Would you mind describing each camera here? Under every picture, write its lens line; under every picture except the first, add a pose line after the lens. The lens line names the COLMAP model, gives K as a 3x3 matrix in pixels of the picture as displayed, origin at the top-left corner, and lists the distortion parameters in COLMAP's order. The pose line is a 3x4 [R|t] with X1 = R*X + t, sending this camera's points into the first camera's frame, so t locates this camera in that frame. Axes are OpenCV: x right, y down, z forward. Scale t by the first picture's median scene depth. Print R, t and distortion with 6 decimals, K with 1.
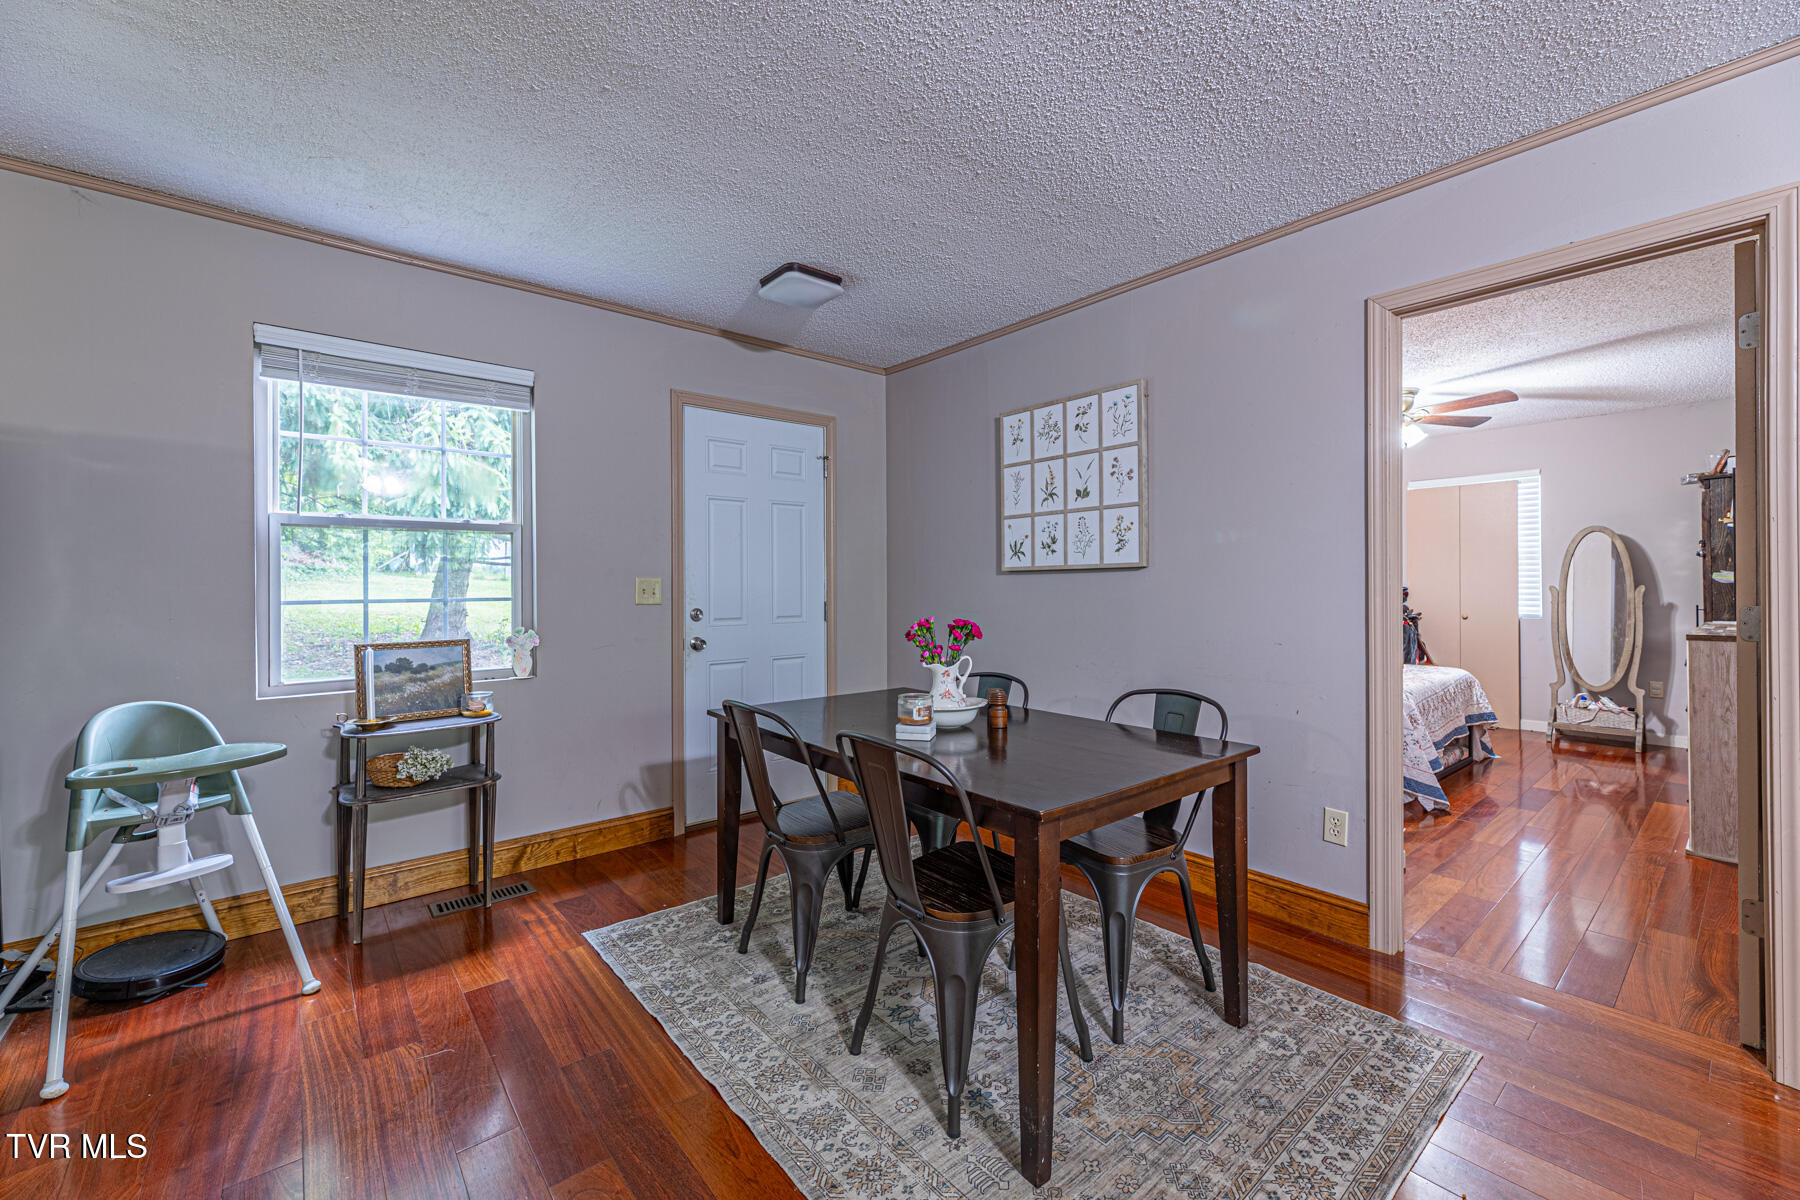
lens RADIAL K [[731.3, 0, 901.9], [0, 731.3, 576.4], [0, 0, 1]] dist [0.002416, 0.000489]
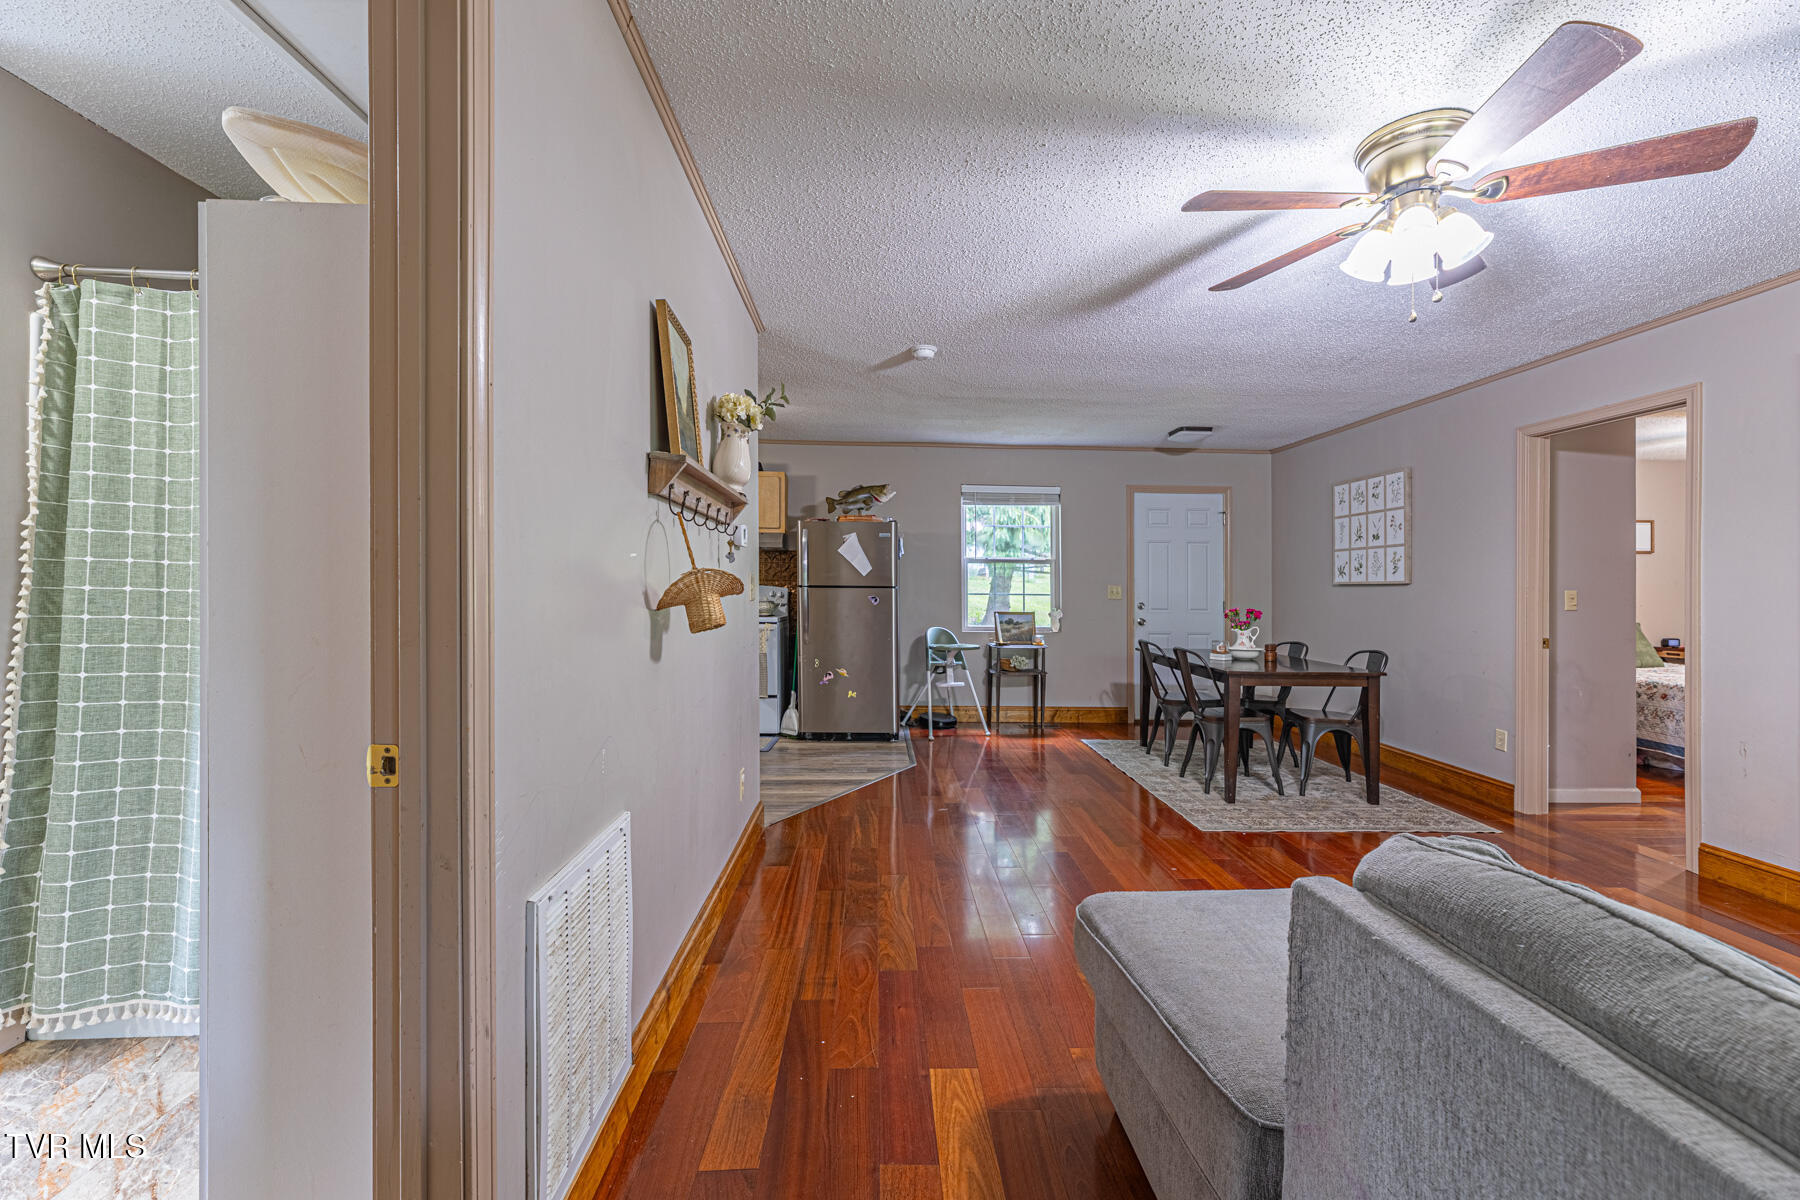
lens RADIAL K [[737.5, 0, 904.3], [0, 737.5, 553.8], [0, 0, 1]] dist [0.000681, -0.000054]
pose [[0.792868, -0.010785, -0.609298, 0.423568], [-0.010197, 0.999469, -0.030960, -0.016512], [0.609309, 0.030761, 0.792336, -0.933663]]
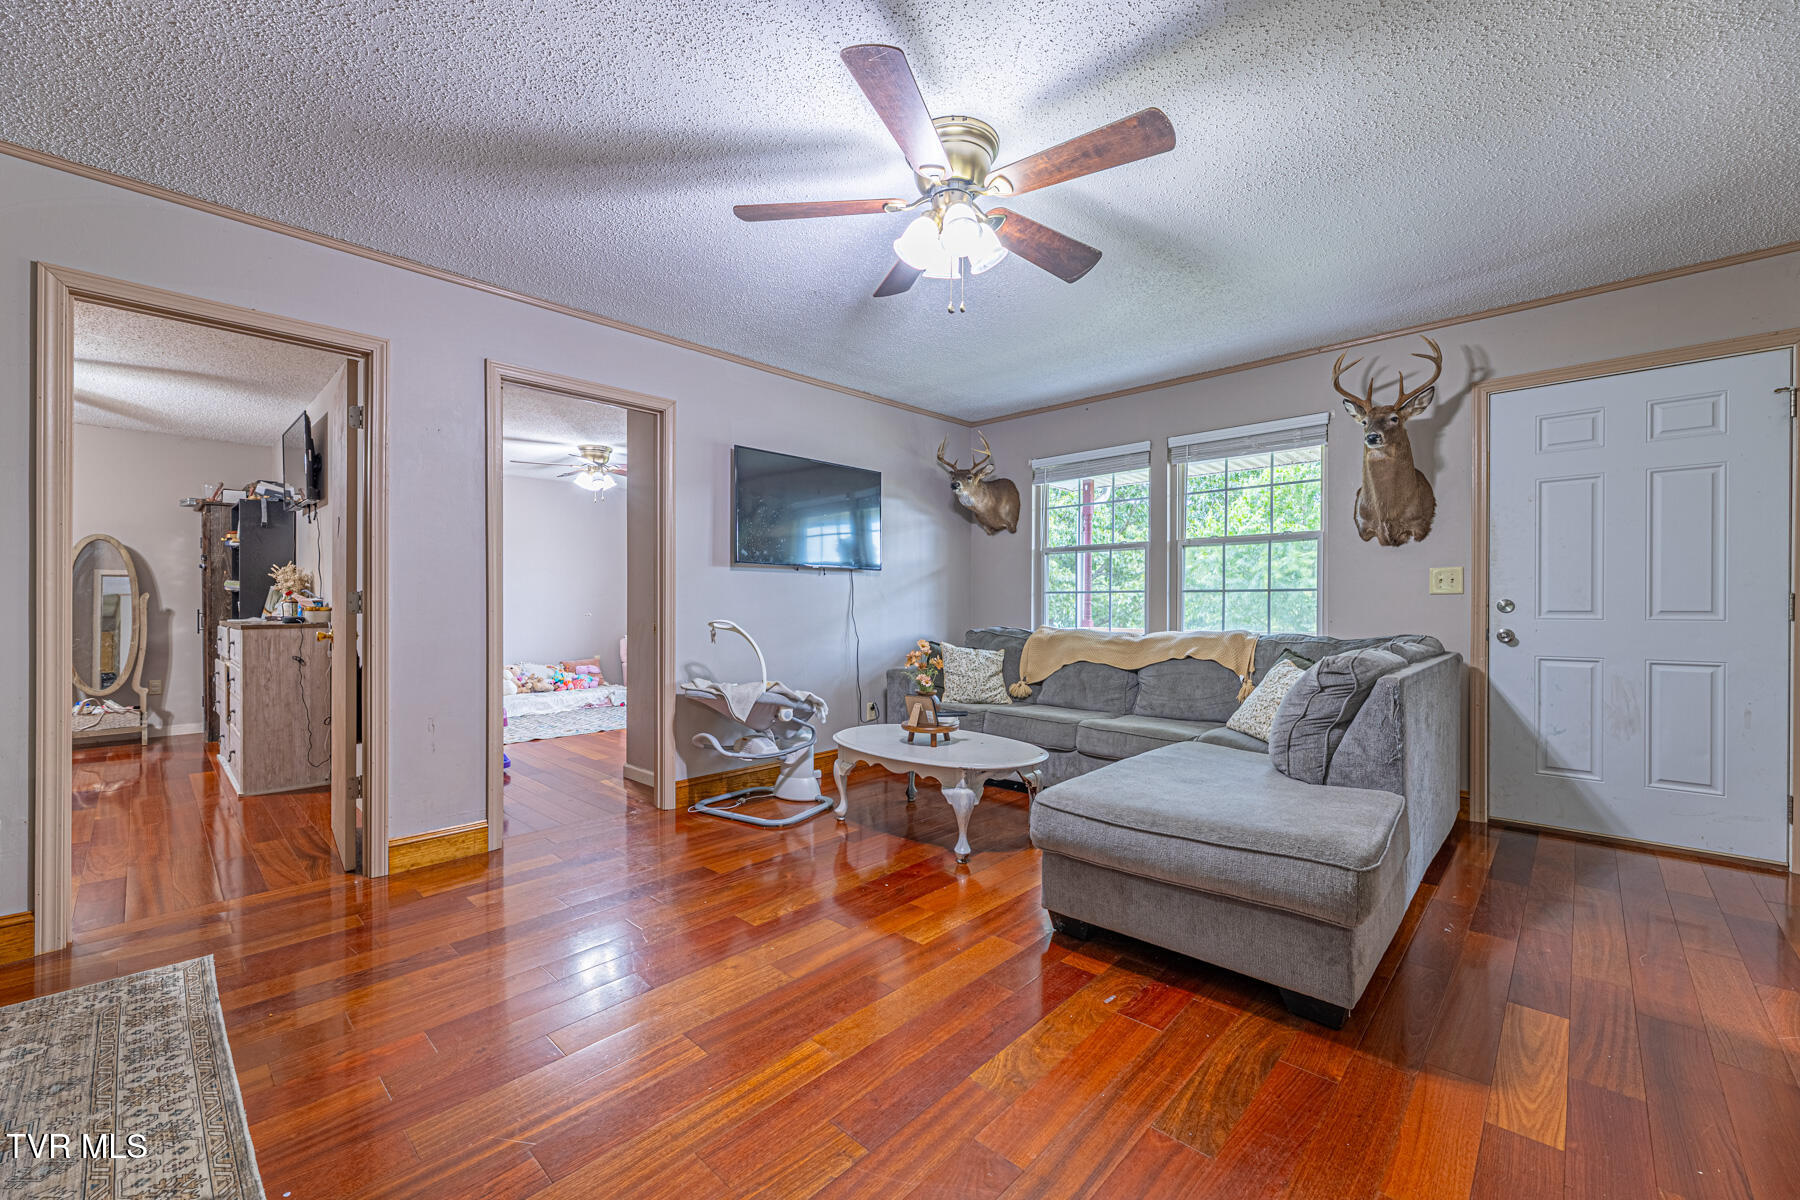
lens RADIAL K [[714.3, 0, 900.5], [0, 714.3, 612.6], [0, 0, 1]] dist [0.003429, -0.001823]
pose [[-0.112239, -0.007978, 0.993649, -0.296079], [-0.010525, 0.999921, 0.006840, 0.037087], [-0.993625, -0.009691, -0.112314, 0.002168]]
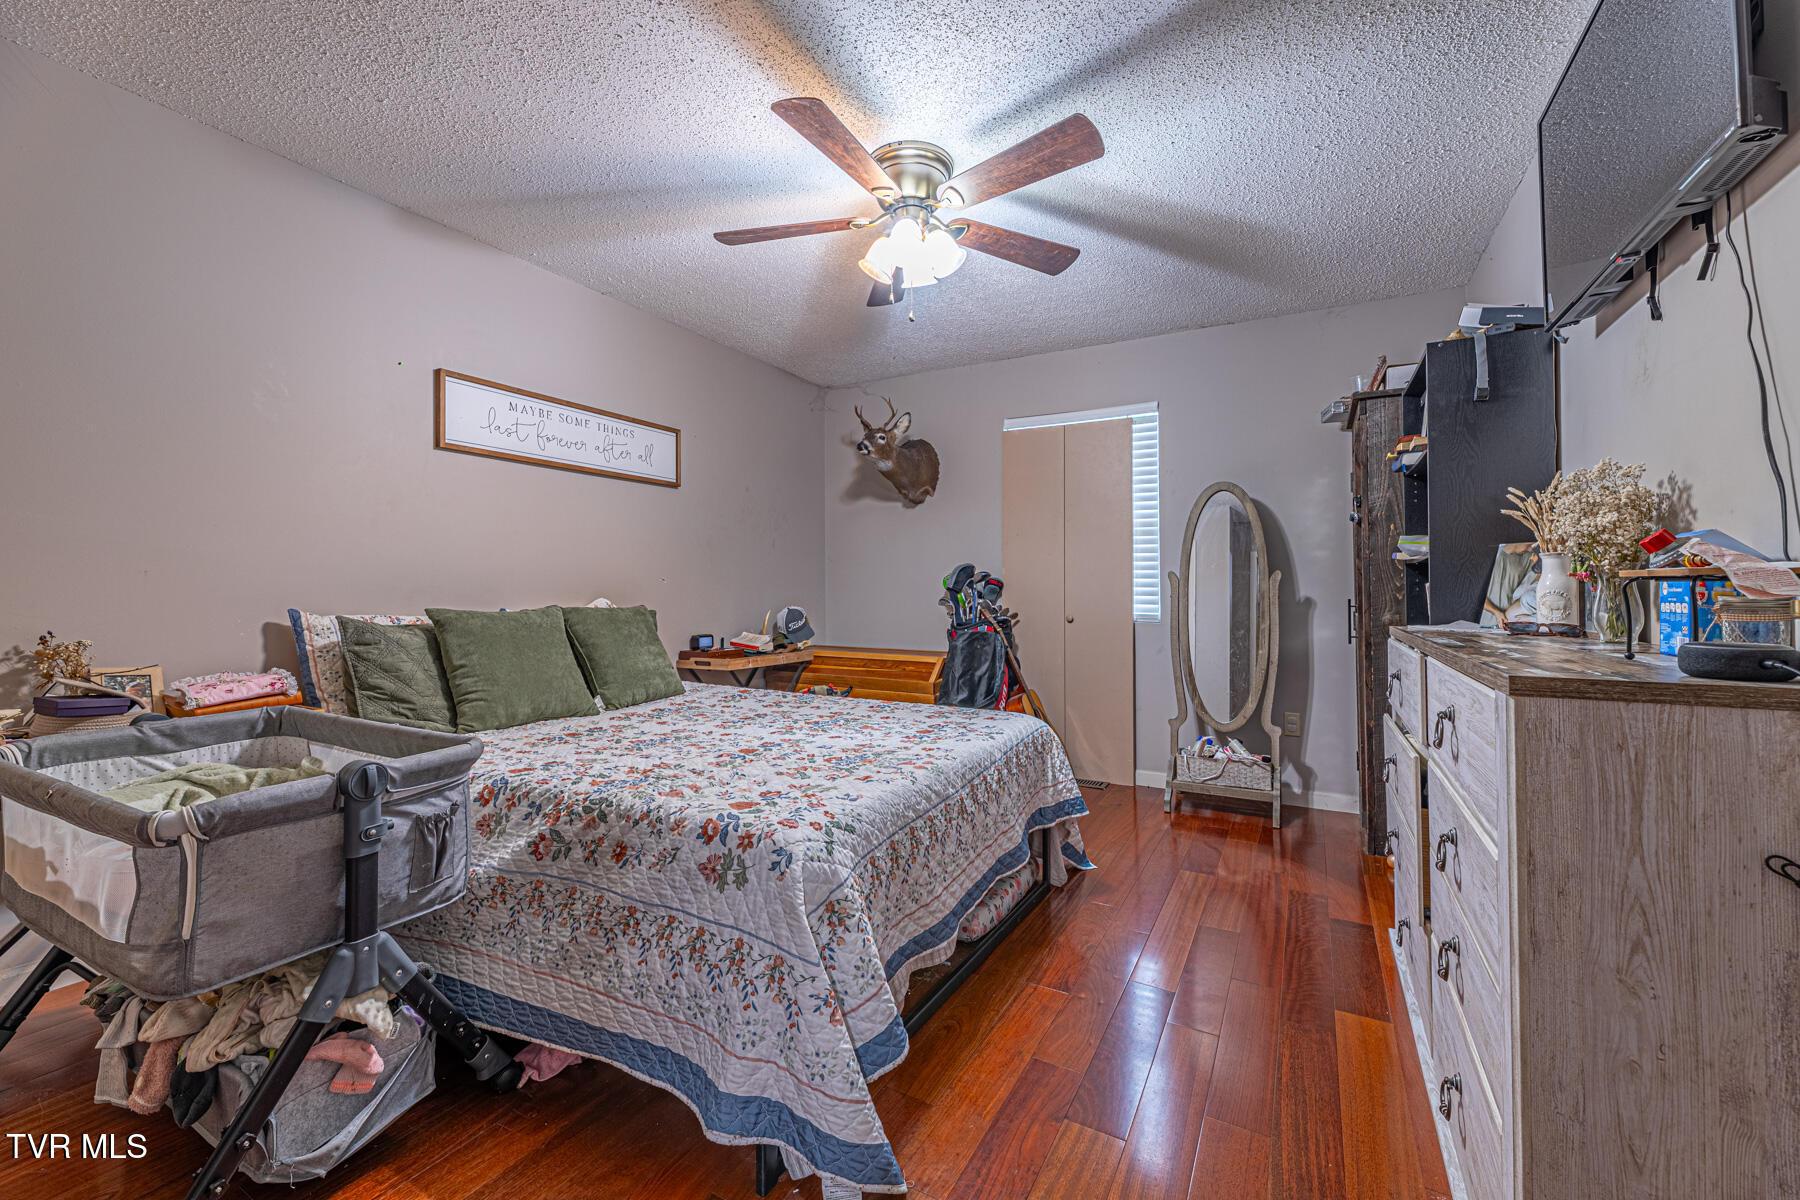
lens RADIAL K [[737.5, 0, 904.3], [0, 737.5, 553.8], [0, 0, 1]] dist [0.000681, -0.000054]
pose [[0.933491, 0.027490, 0.357546, 0.747133], [-0.014434, 0.999130, -0.039135, 0.046285], [-0.358311, 0.031372, 0.933075, 0.819692]]
